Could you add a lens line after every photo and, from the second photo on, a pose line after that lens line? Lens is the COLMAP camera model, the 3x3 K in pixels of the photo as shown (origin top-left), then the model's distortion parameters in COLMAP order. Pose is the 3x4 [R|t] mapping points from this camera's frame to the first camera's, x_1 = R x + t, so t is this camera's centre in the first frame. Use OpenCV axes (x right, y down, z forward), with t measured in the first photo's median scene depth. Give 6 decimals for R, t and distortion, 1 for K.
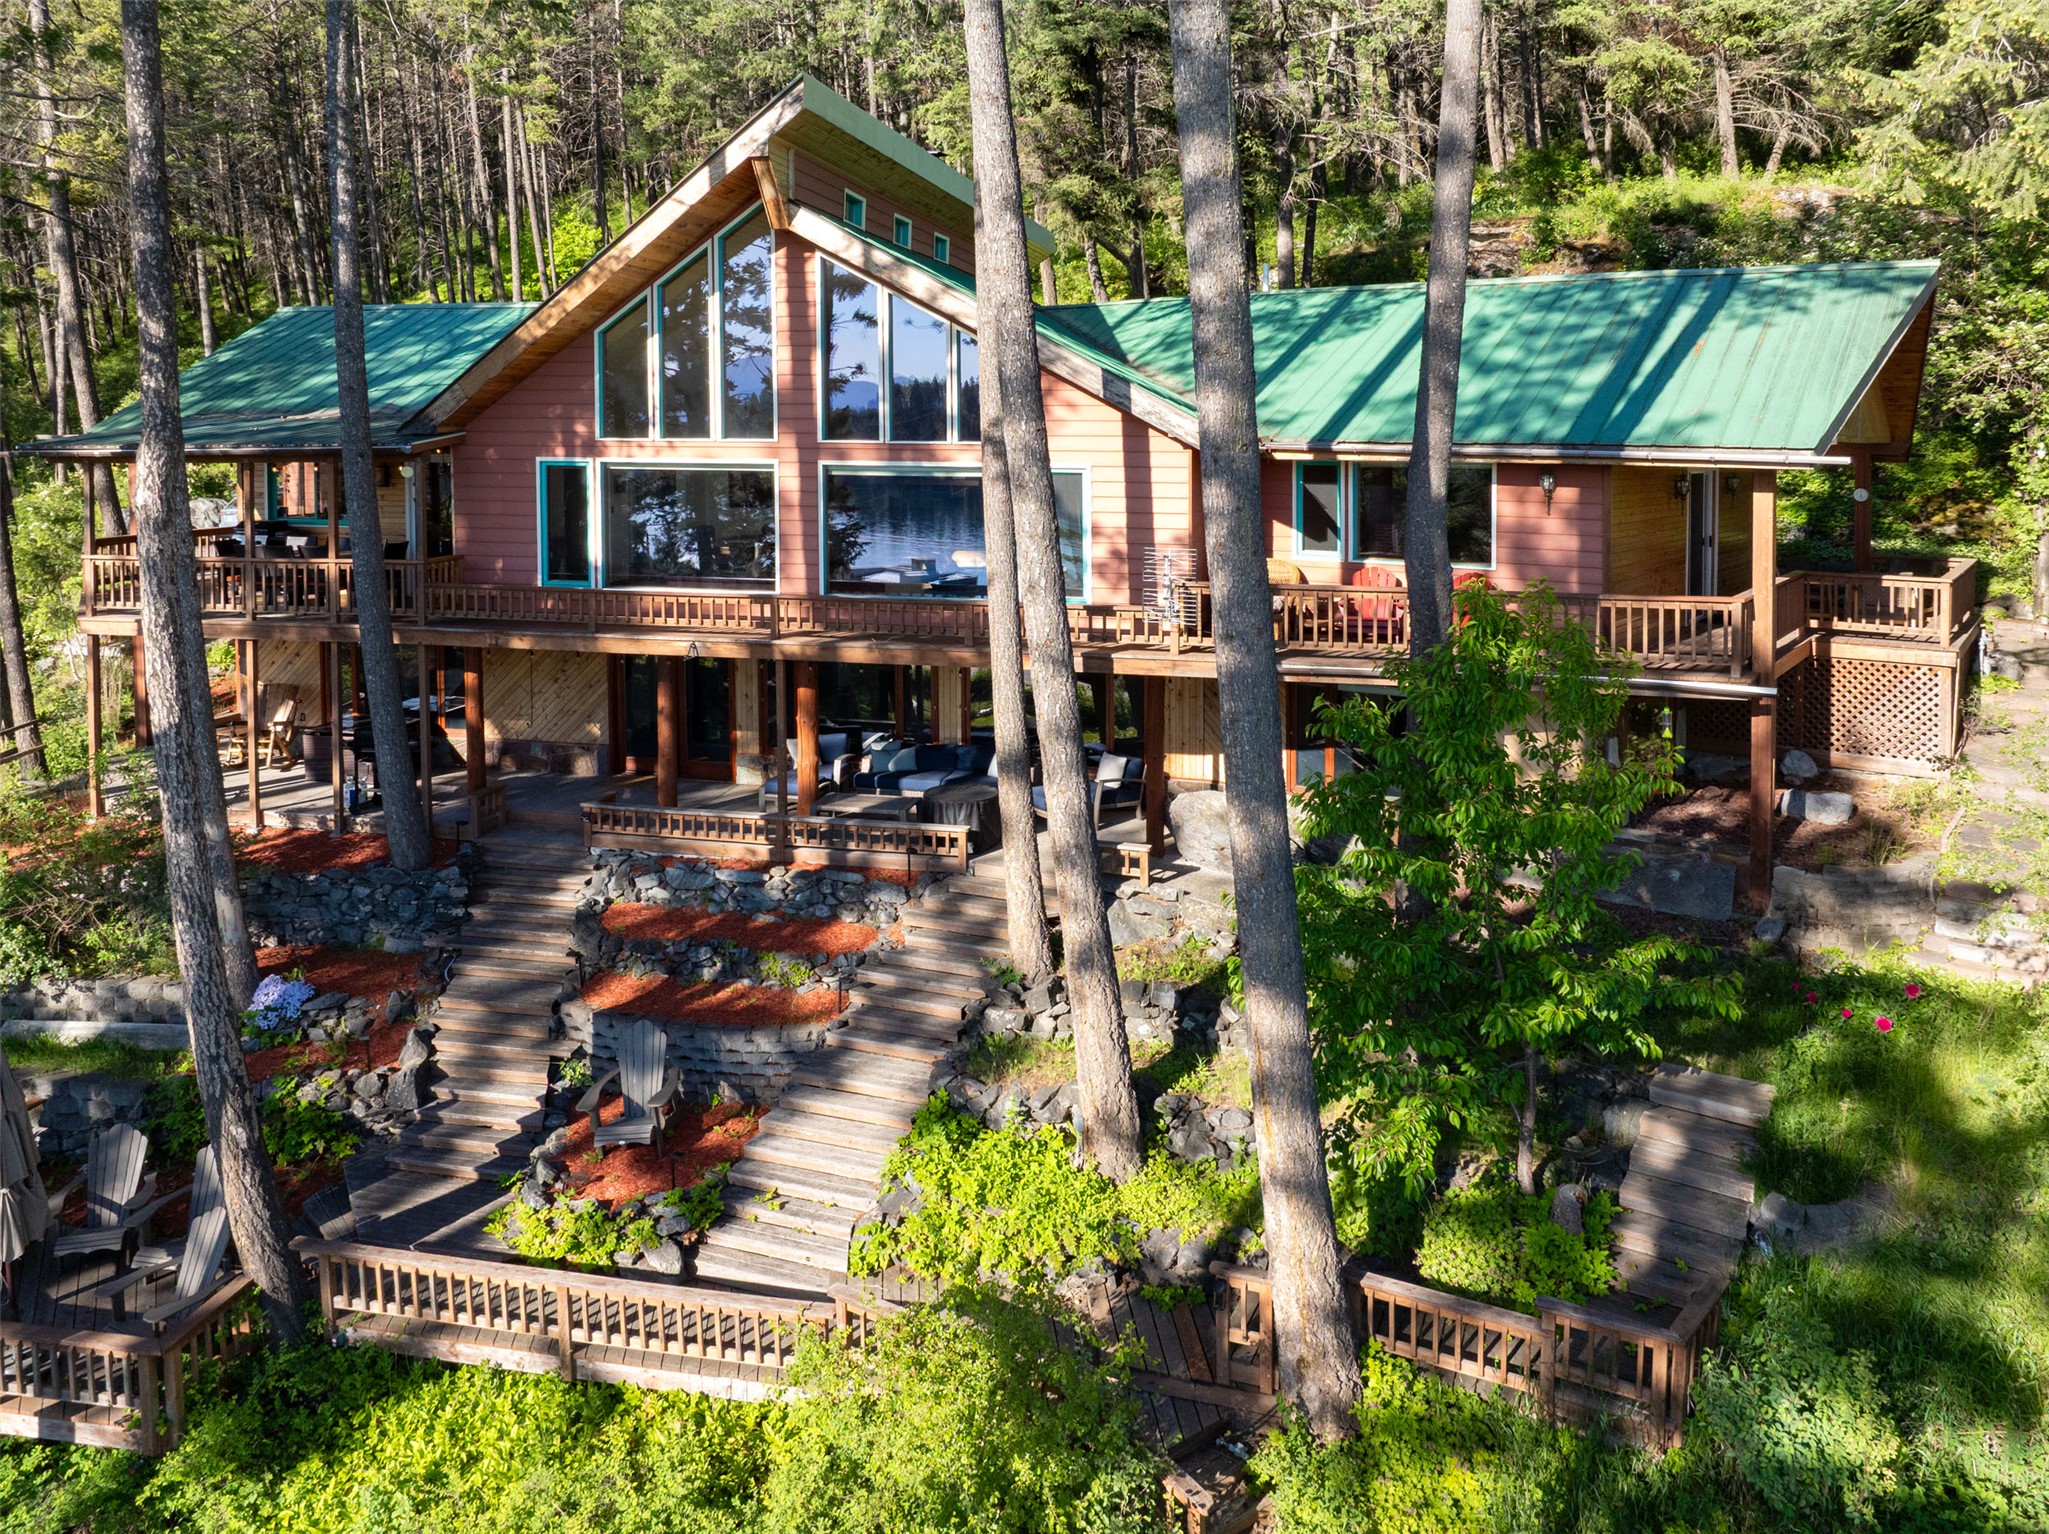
lens RADIAL K [[1480.6, 0, 1024.5], [0, 1480.6, 767.0], [0, 0, 1]] dist [-0.008367, -0.038211]
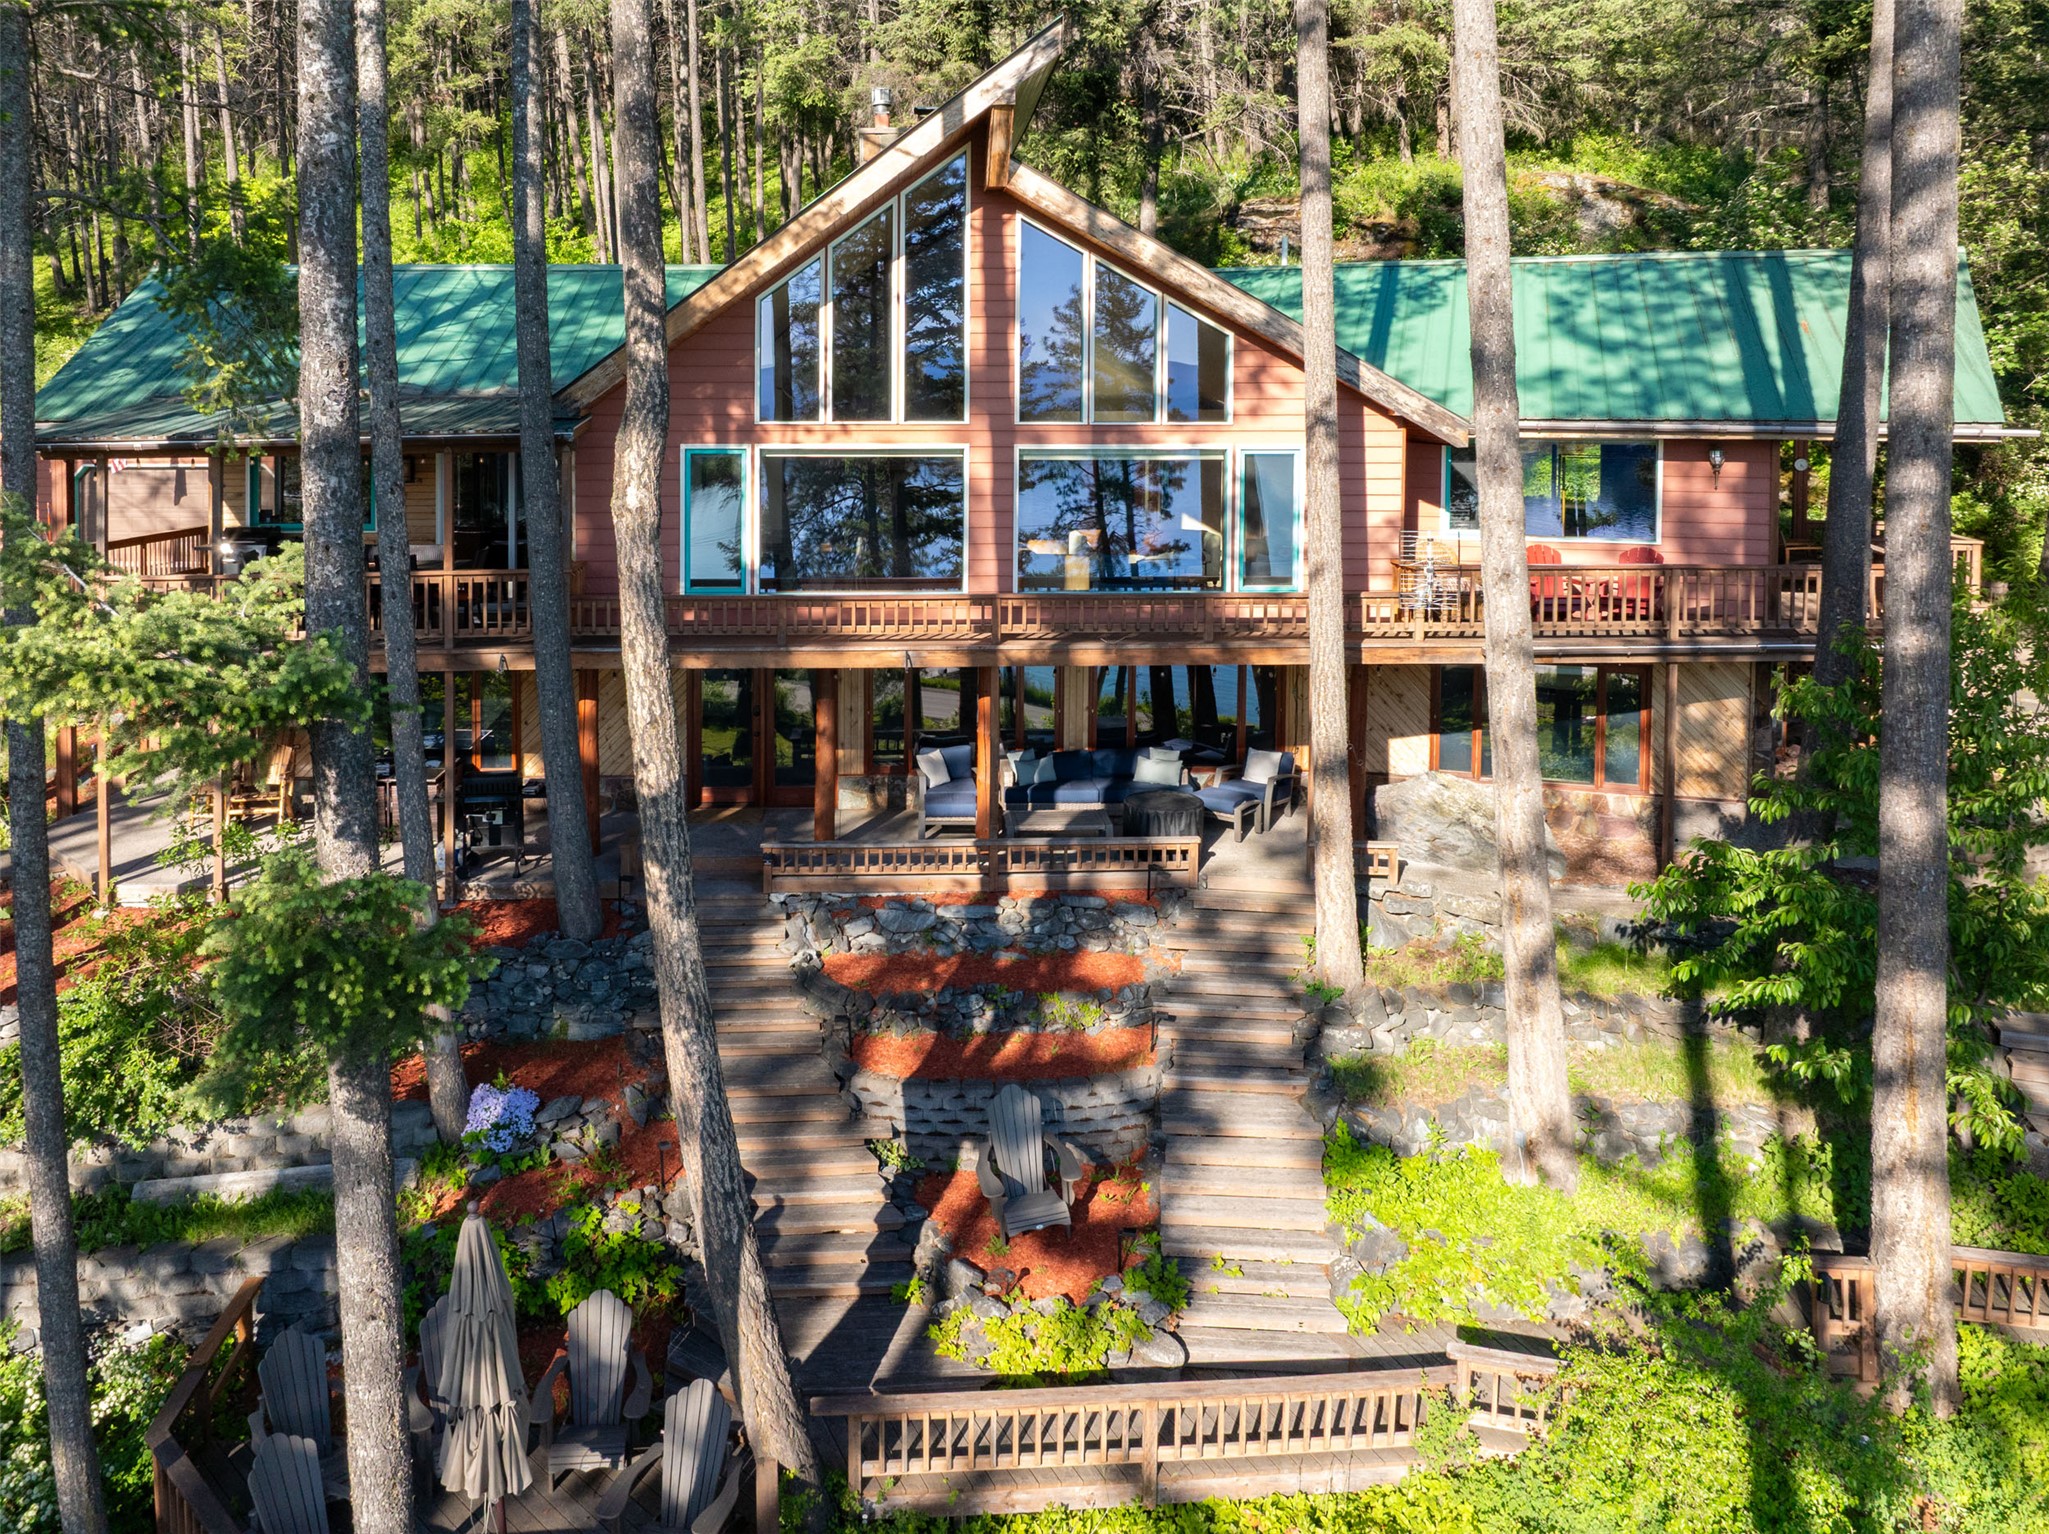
lens RADIAL K [[1540.7, 0, 1025.0], [0, 1540.7, 747.1], [0, 0, 1]] dist [-0.000754, -0.074279]
pose [[0.966122, -0.061827, 0.250571, -0.385021], [0.063655, 0.997972, 0.000810, -0.023680], [-0.250113, 0.015168, 0.968098, 0.092683]]
